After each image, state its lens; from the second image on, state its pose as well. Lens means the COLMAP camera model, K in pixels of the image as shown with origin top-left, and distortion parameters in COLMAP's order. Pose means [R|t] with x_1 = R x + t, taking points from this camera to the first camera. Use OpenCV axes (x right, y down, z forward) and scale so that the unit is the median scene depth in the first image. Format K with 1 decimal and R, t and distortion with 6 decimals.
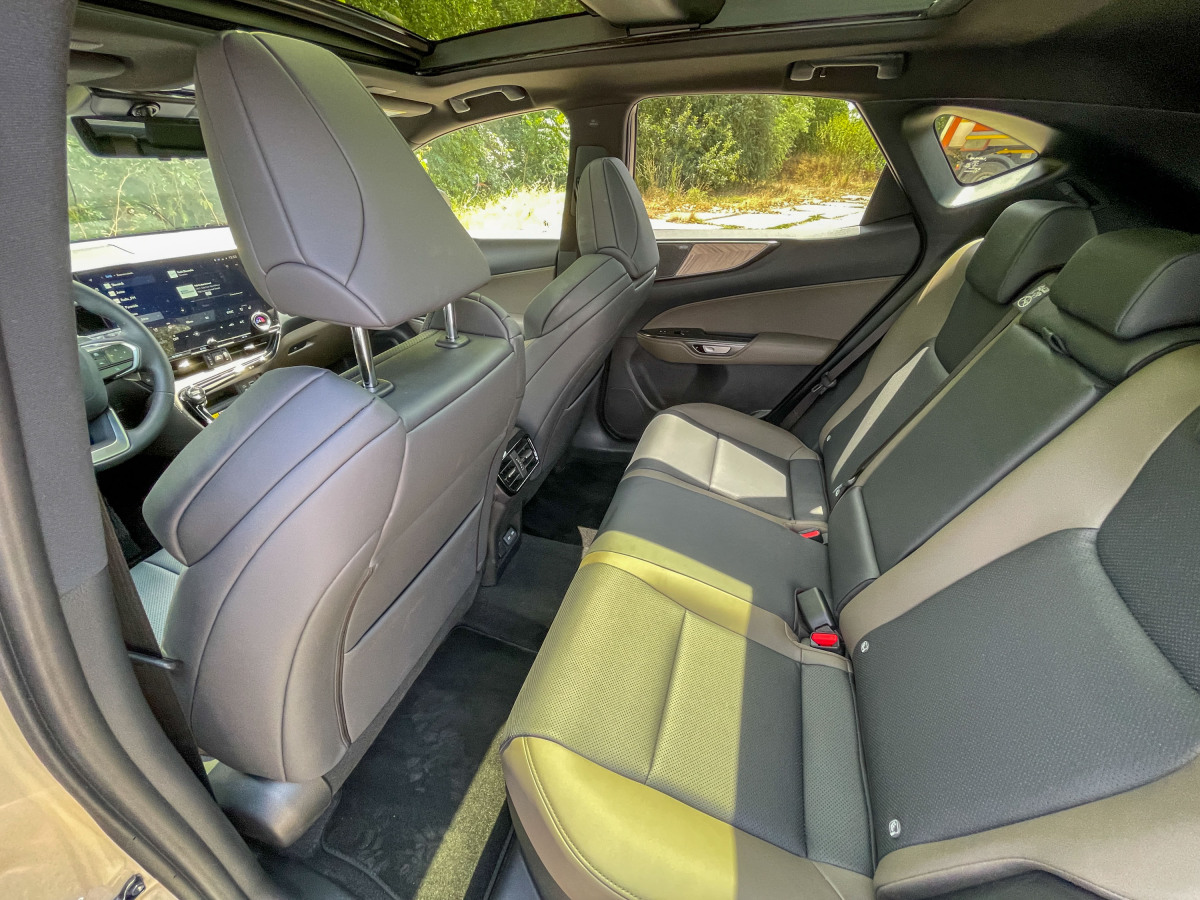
lens RADIAL K [[484.8, 0, 600.0], [0, 484.8, 450.0], [0, 0, 1]] dist [-0.006132, 0.000183]
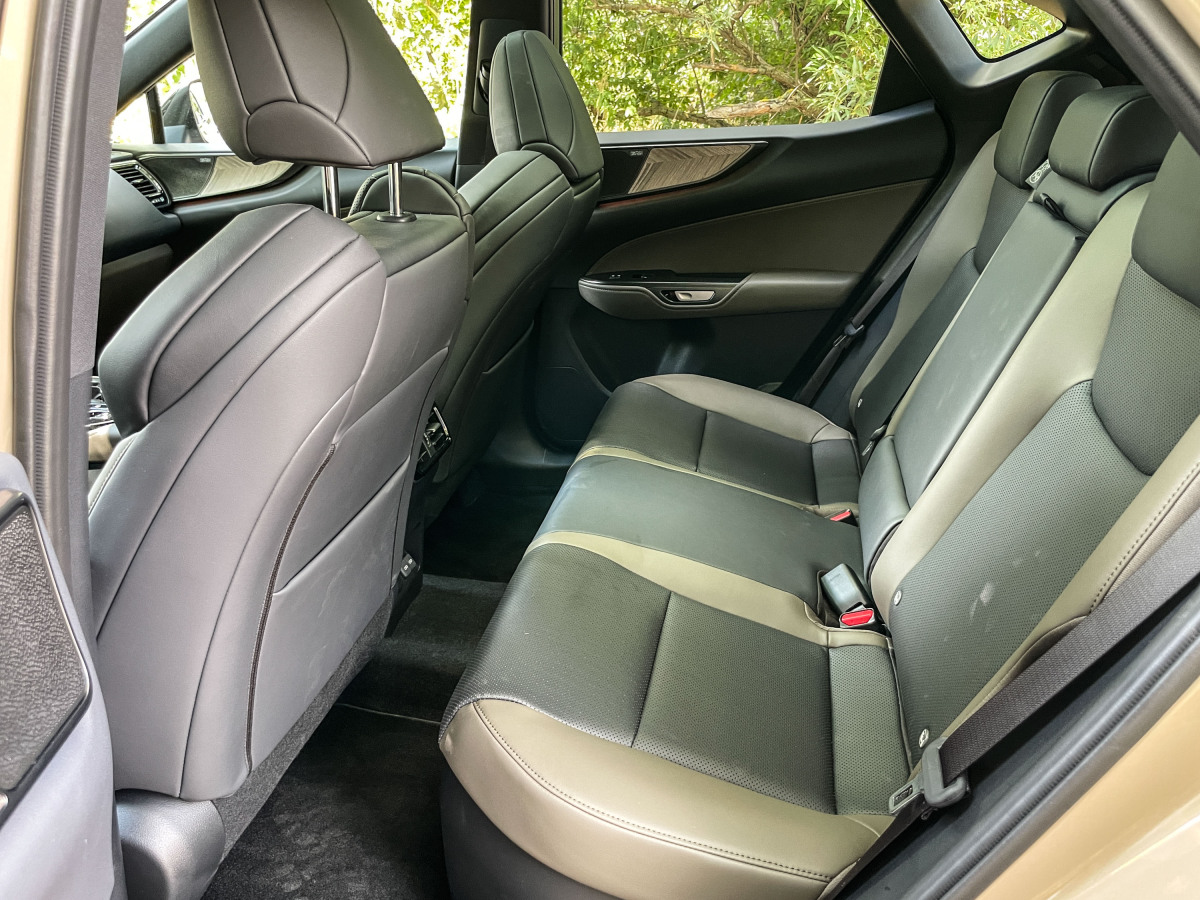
lens RADIAL K [[912.3, 0, 601.2], [0, 912.3, 436.3], [0, 0, 1]] dist [0.069653, -0.106223]
pose [[0.993314, -0.050282, 0.103918, -0.050429], [0.065468, 0.986769, -0.148324, 0.238429], [-0.095085, 0.154136, 0.983464, -0.324999]]
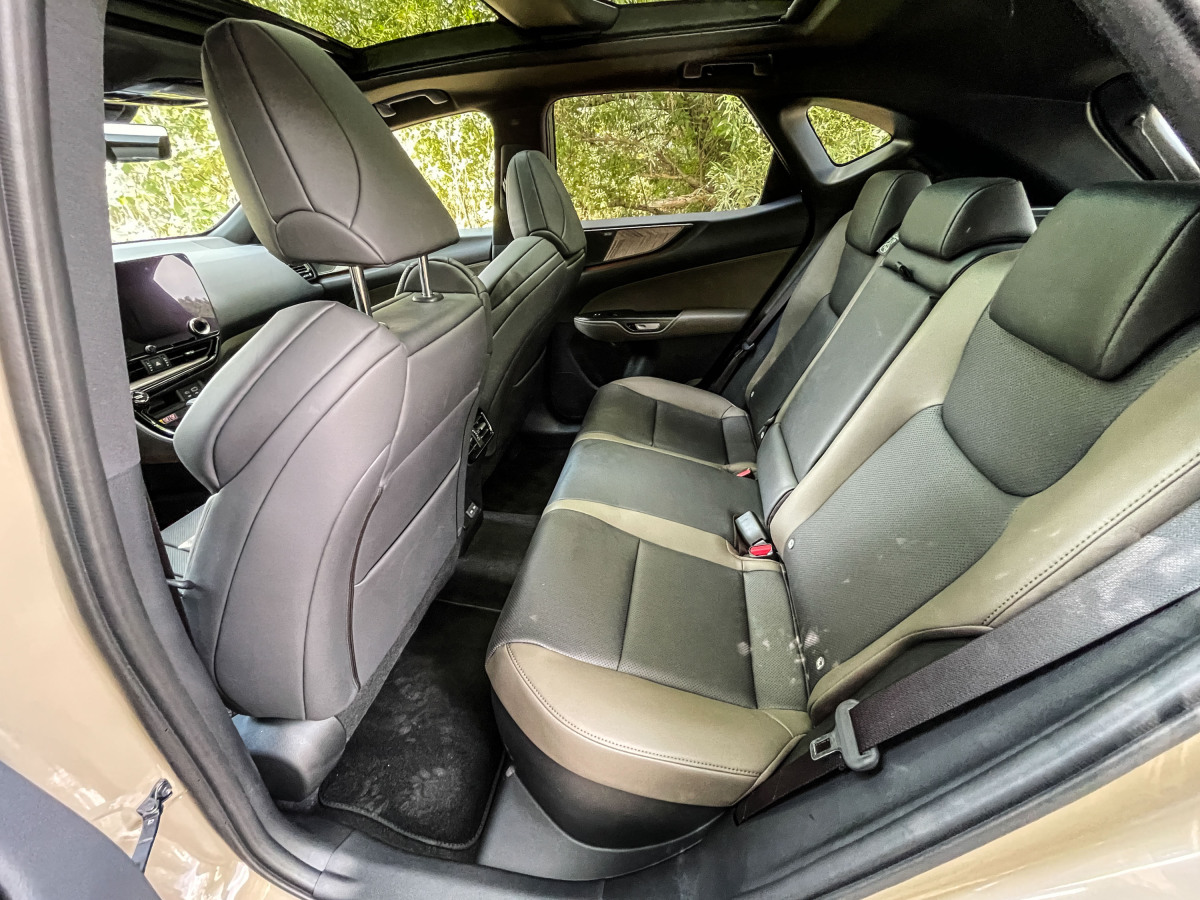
lens RADIAL K [[484.8, 0, 600.0], [0, 484.8, 450.0], [0, 0, 1]] dist [-0.006132, 0.000183]
pose [[0.989667, -0.097197, 0.105418, -0.010121], [0.099740, 0.994830, -0.019111, 0.109820], [-0.103015, 0.029428, 0.994244, -0.093098]]
